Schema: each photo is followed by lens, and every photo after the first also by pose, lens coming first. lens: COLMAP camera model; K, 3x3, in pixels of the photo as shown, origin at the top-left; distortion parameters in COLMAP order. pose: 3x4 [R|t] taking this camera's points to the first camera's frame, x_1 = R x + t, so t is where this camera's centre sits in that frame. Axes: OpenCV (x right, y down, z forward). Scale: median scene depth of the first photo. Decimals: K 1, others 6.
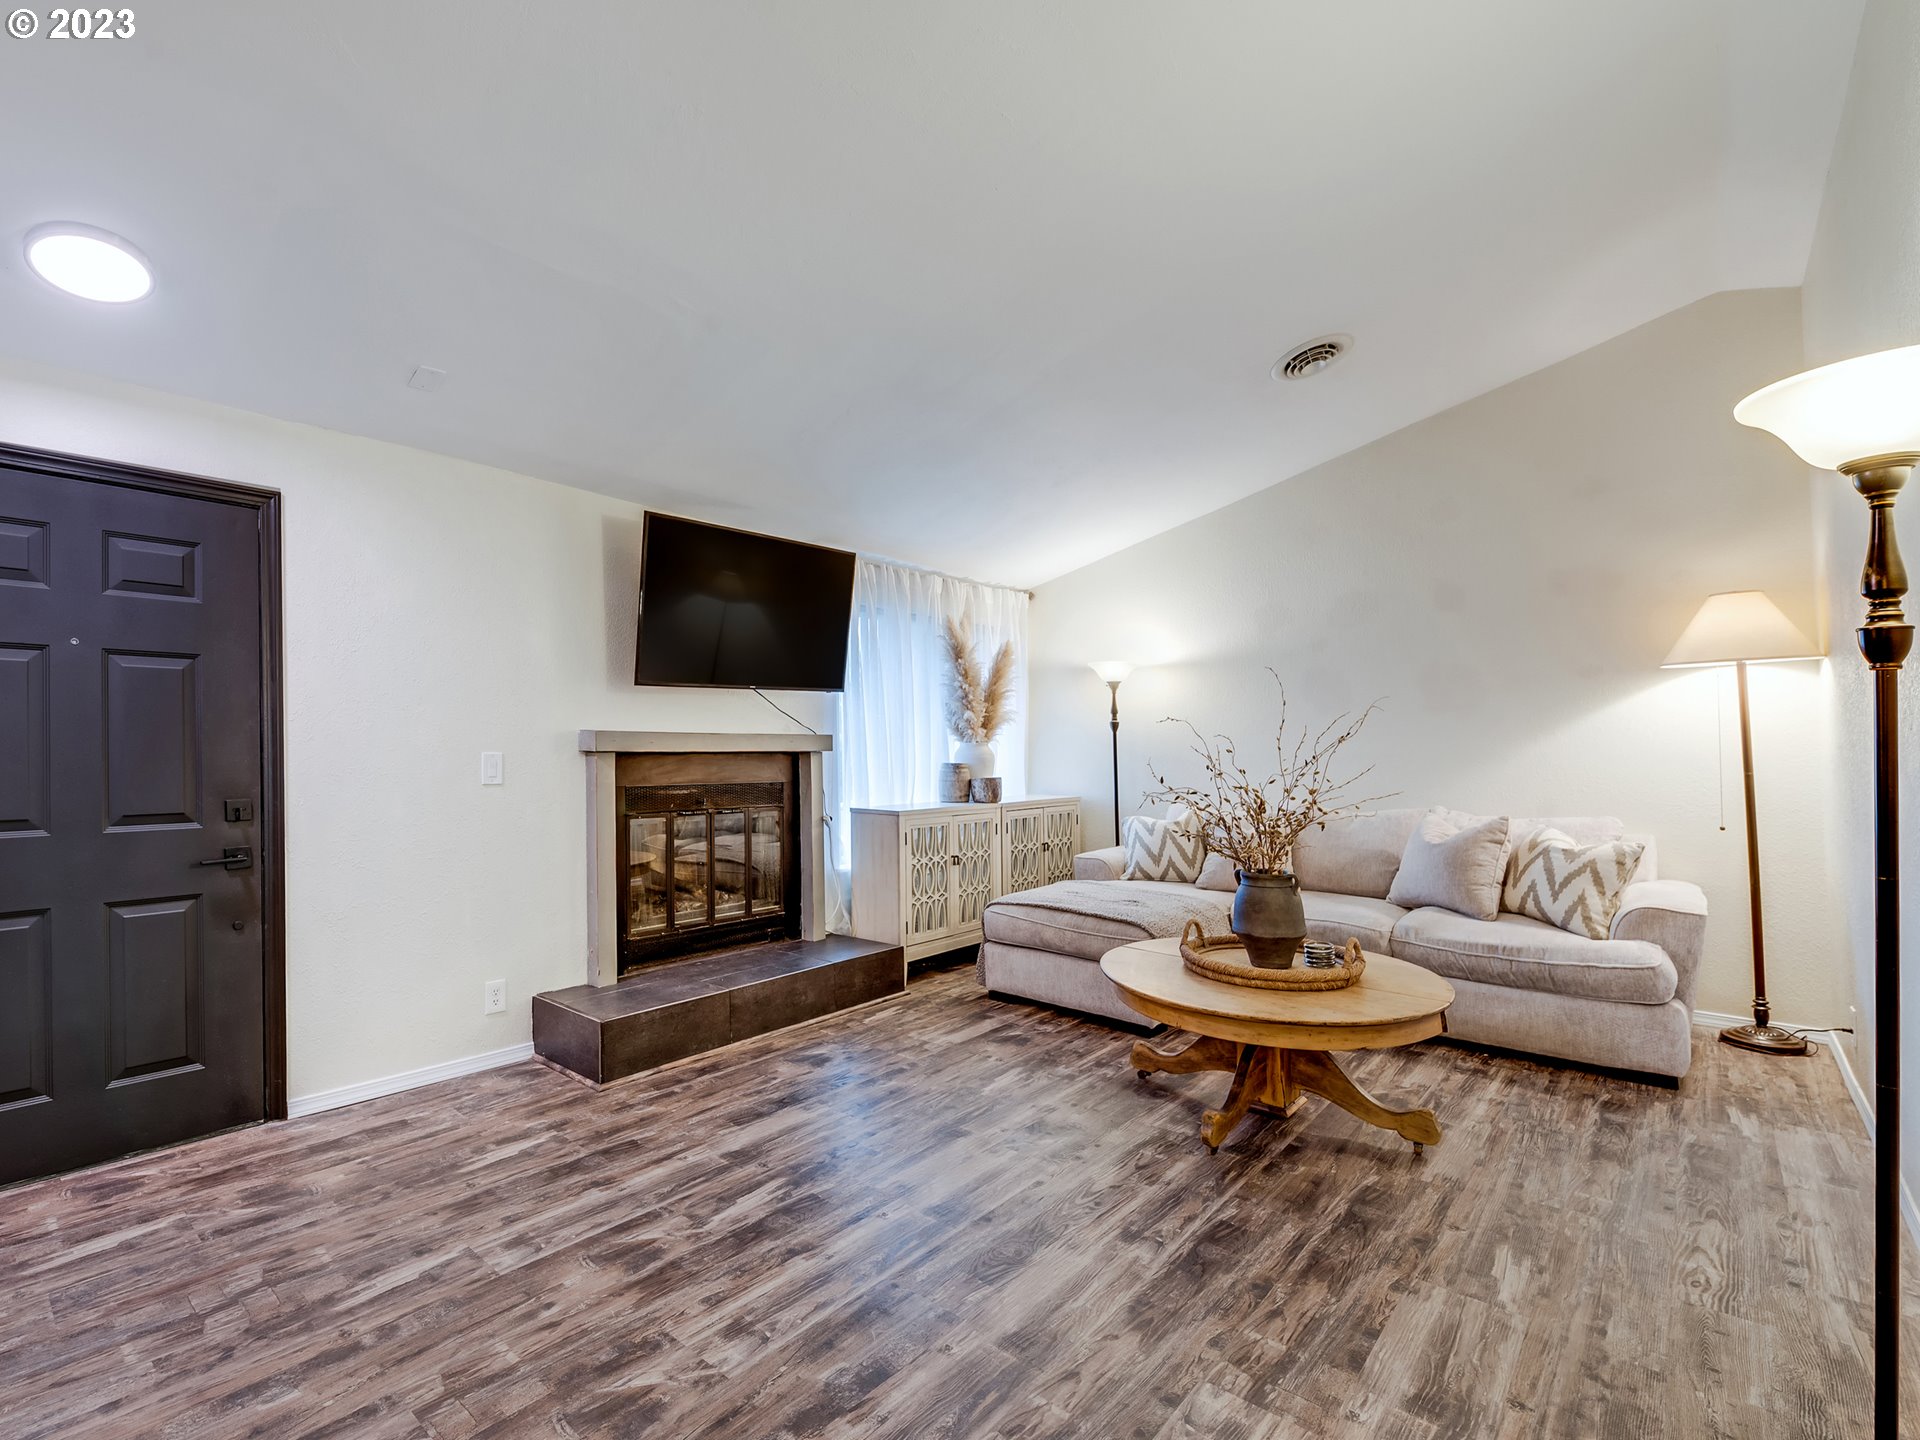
lens RADIAL K [[777.9, 0, 960.0], [0, 777.9, 720.0], [0, 0, 1]] dist [-0.002807, -0.000589]
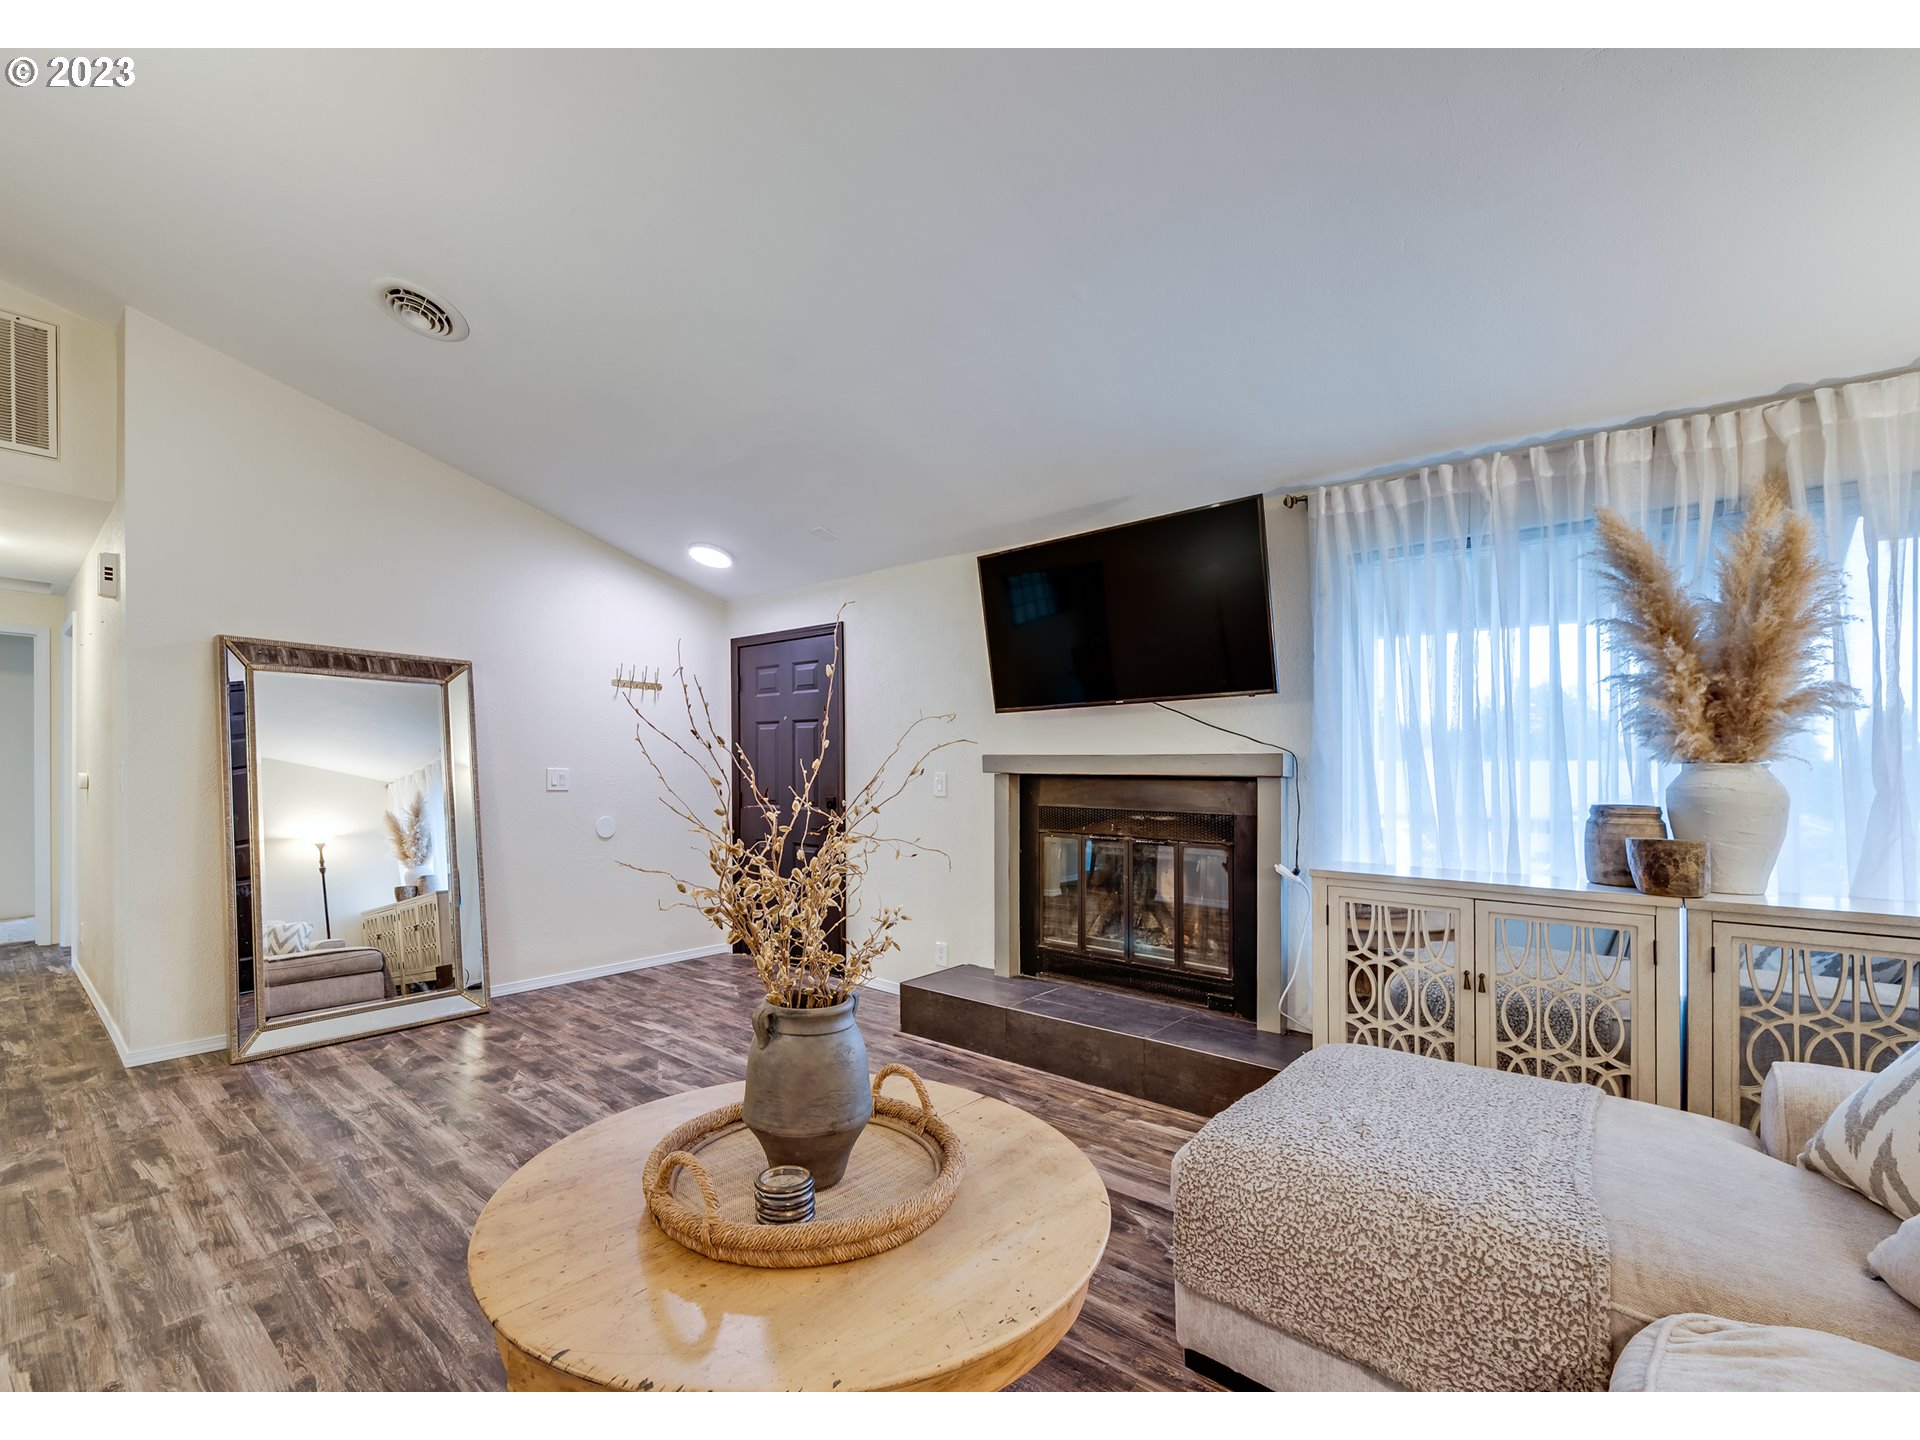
lens RADIAL K [[869.6, 0, 981.6], [0, 869.6, 758.1], [0, 0, 1]] dist [-0.004316, -0.001591]
pose [[0.058454, -0.014640, -0.998183, 0.850654], [0.026009, 0.999575, -0.013137, 0.036440], [0.997951, -0.025194, 0.058810, 0.922506]]
